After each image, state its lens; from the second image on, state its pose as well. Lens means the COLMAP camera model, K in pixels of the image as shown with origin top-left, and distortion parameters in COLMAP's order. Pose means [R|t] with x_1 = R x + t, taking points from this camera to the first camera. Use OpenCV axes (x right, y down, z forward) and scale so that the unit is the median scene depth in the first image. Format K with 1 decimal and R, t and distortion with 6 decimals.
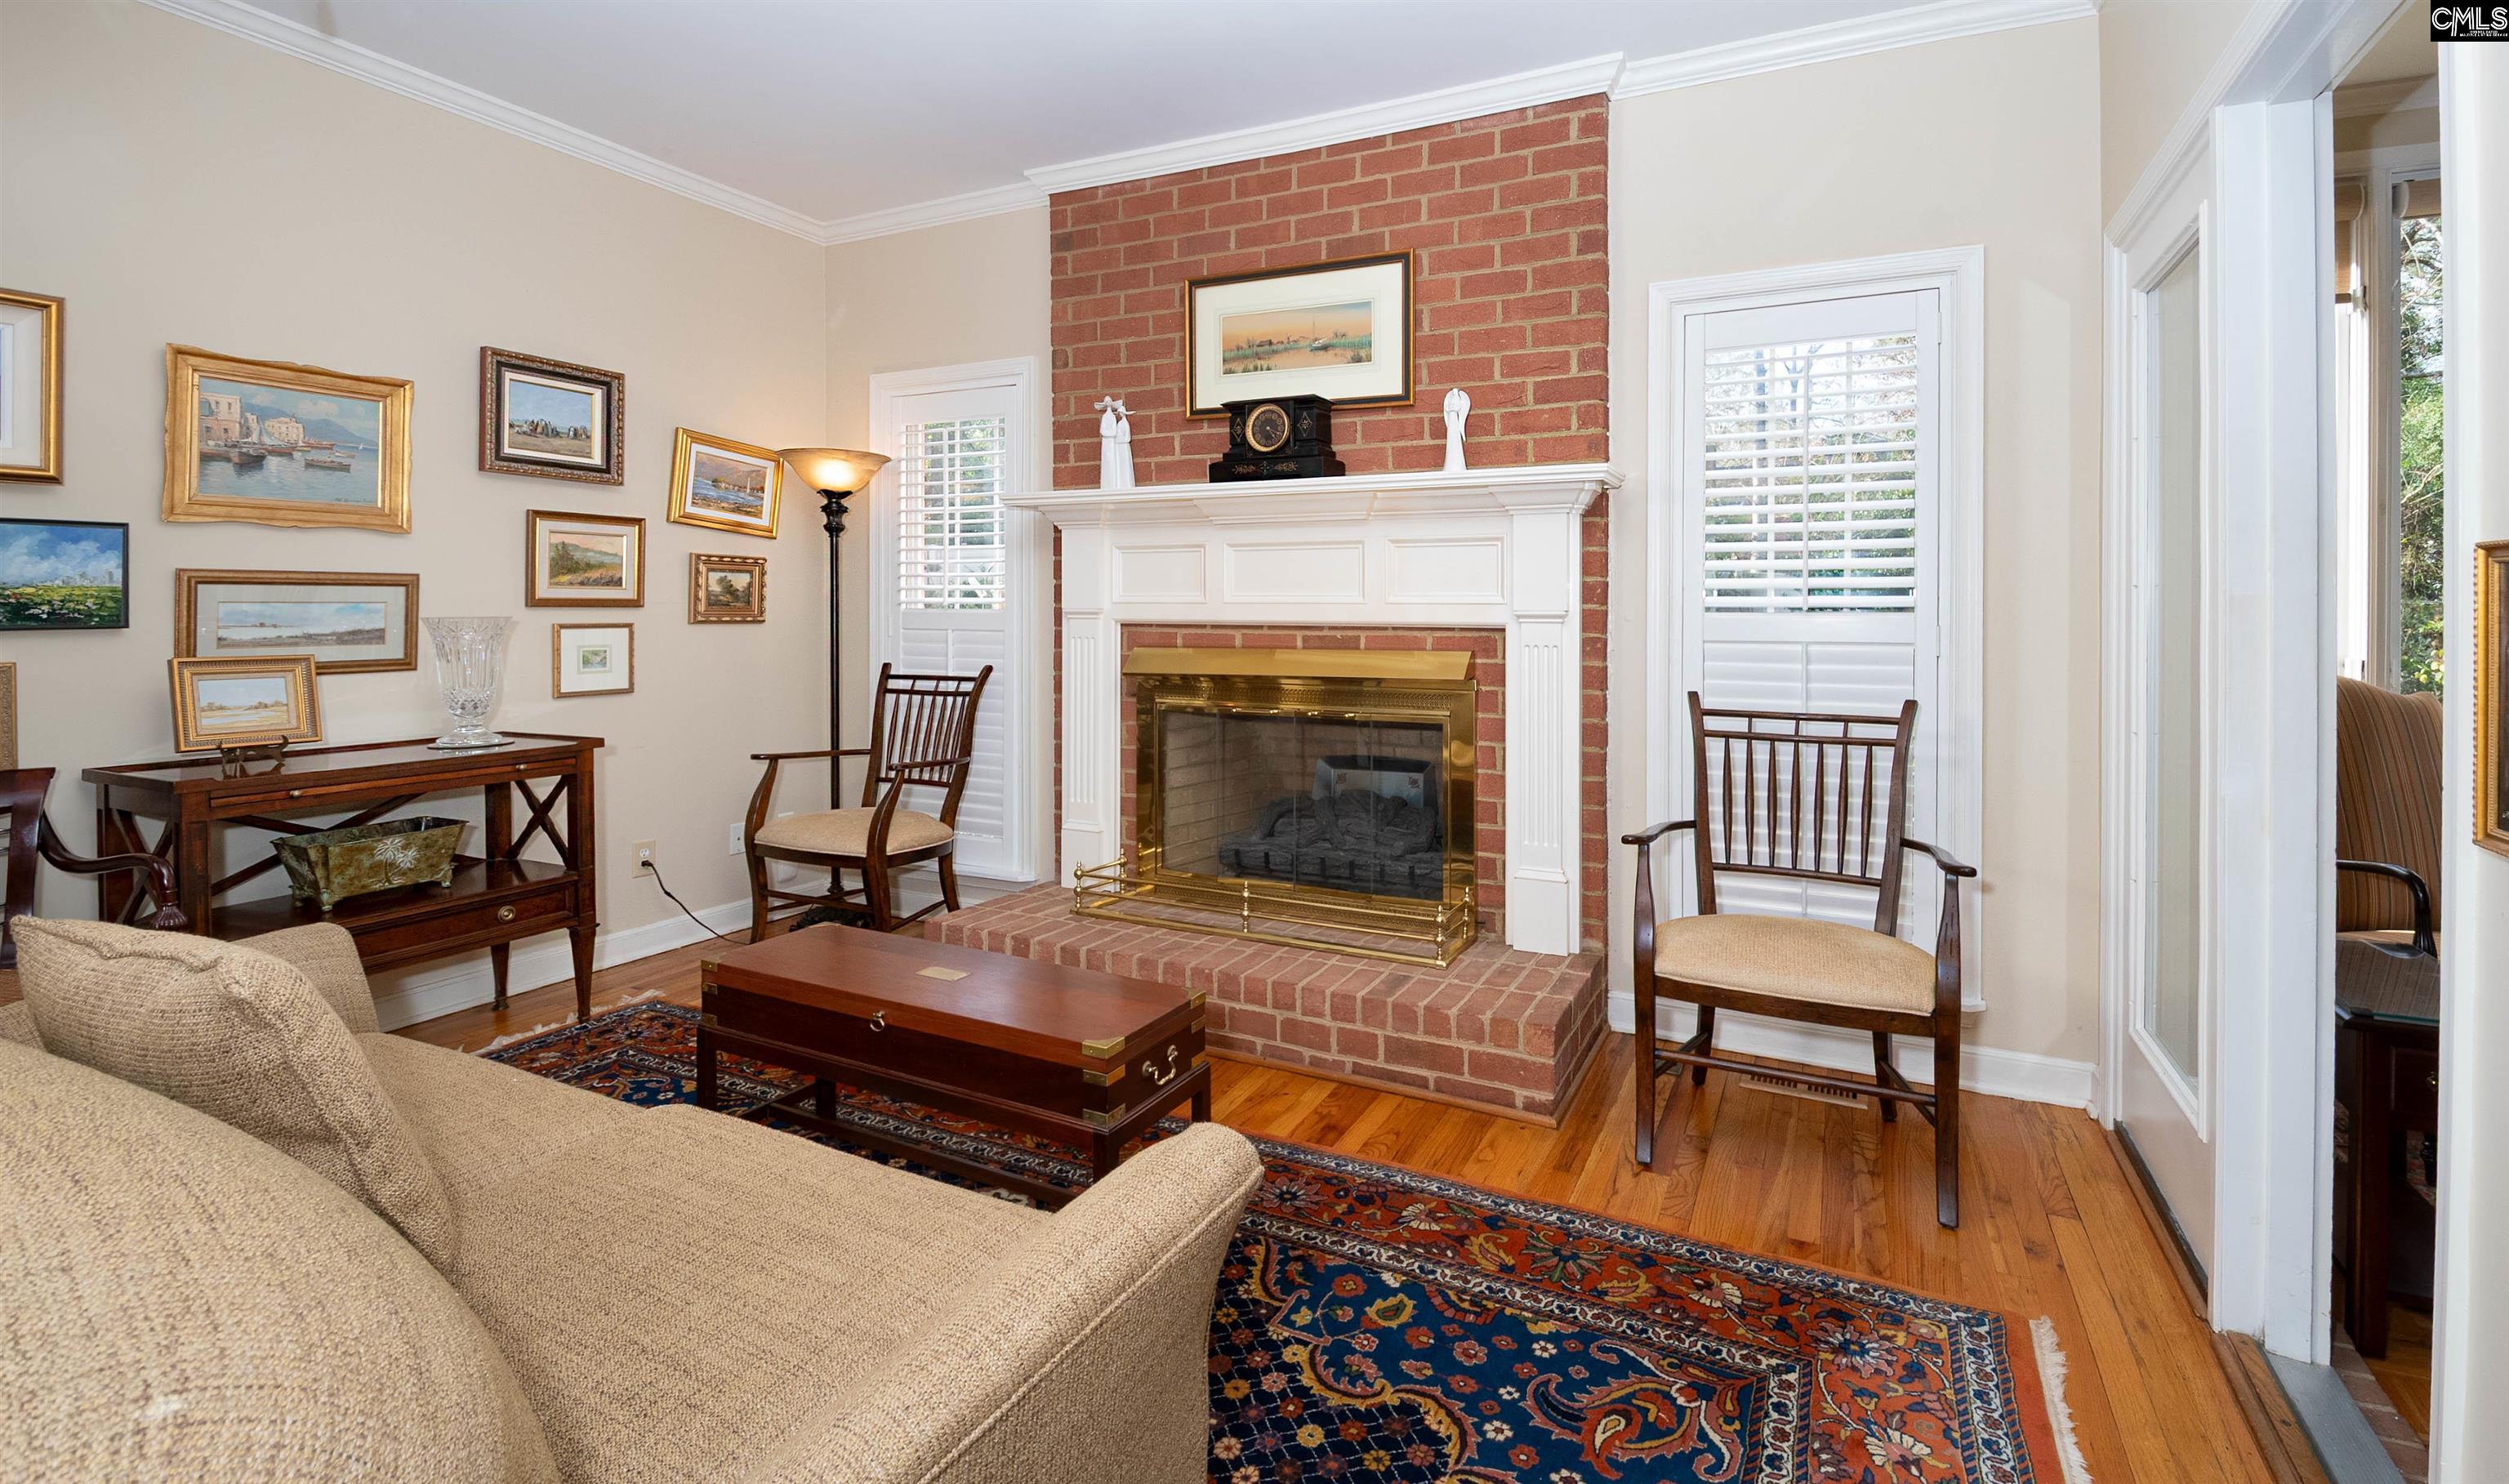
lens RADIAL K [[1134.9, 0, 1257.7], [0, 1134.9, 620.6], [0, 0, 1]] dist [-0.002146, -0.000732]
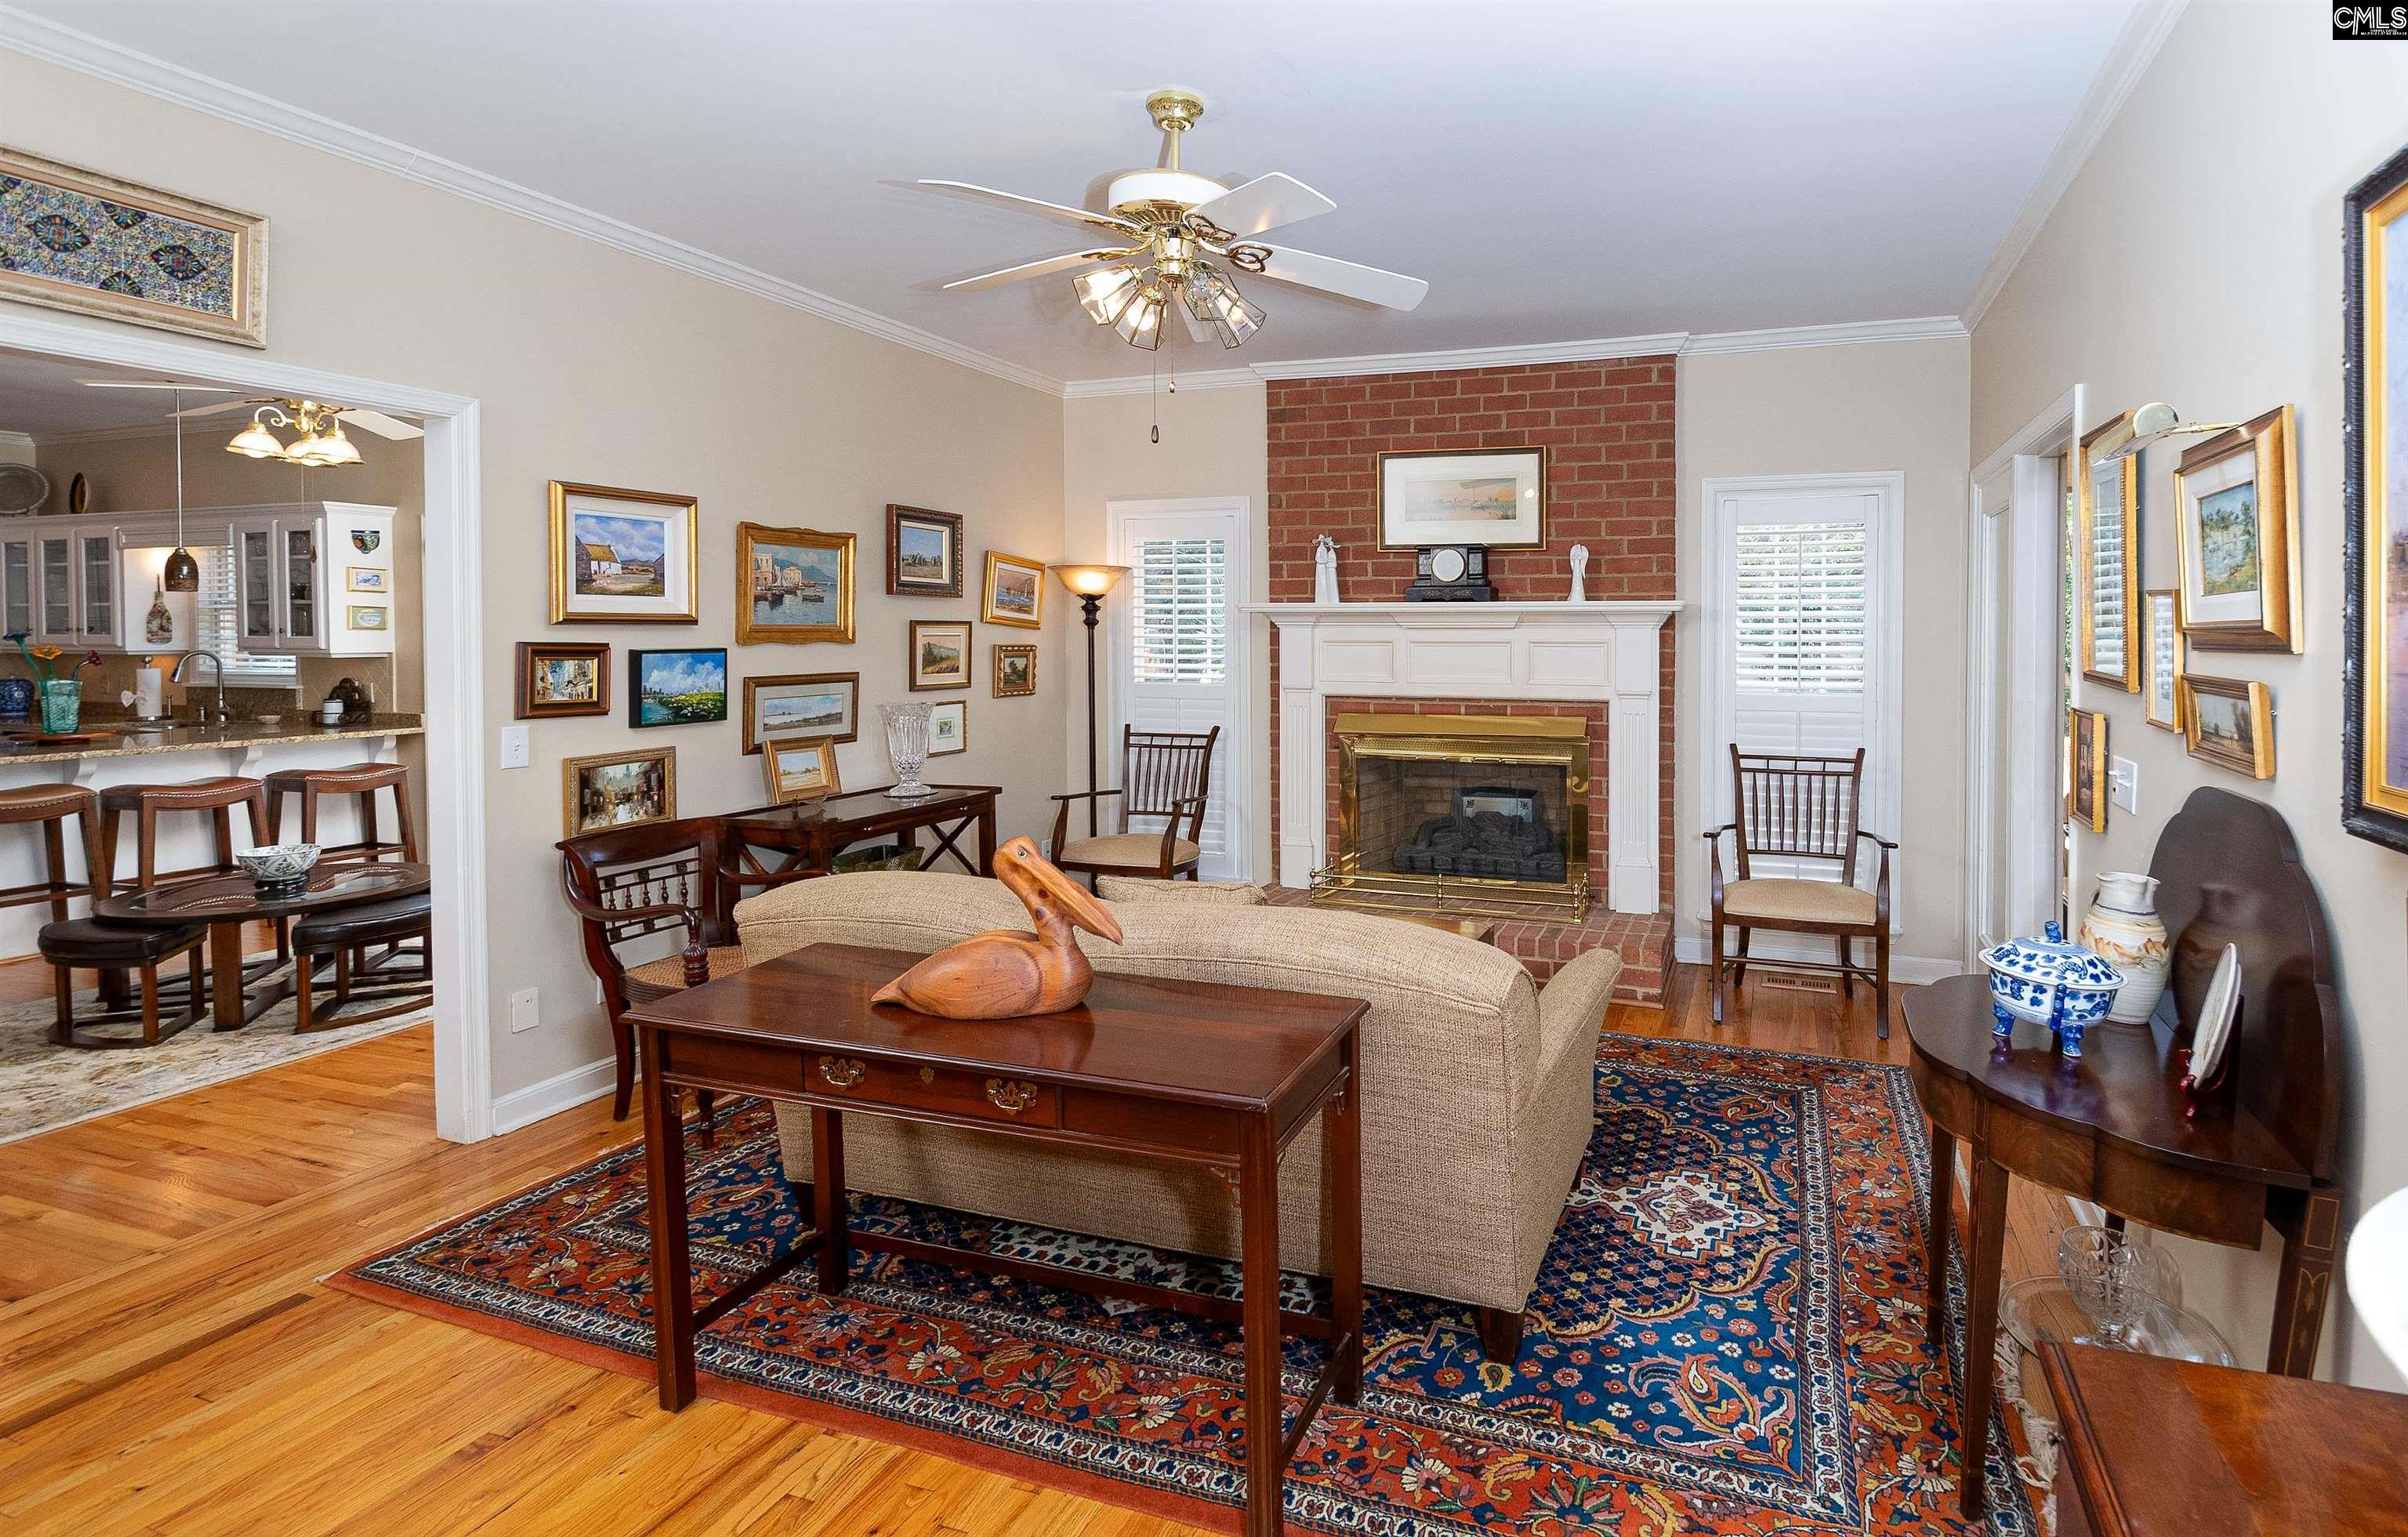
lens RADIAL K [[1163.7, 0, 1376.0], [0, 1163.7, 665.2], [0, 0, 1]] dist [0.002323, -0.007457]
pose [[0.989544, -0.006583, 0.144082, -0.314488], [0.004099, 0.999838, 0.017529, -0.070791], [-0.144174, -0.016755, 0.989410, -0.493173]]
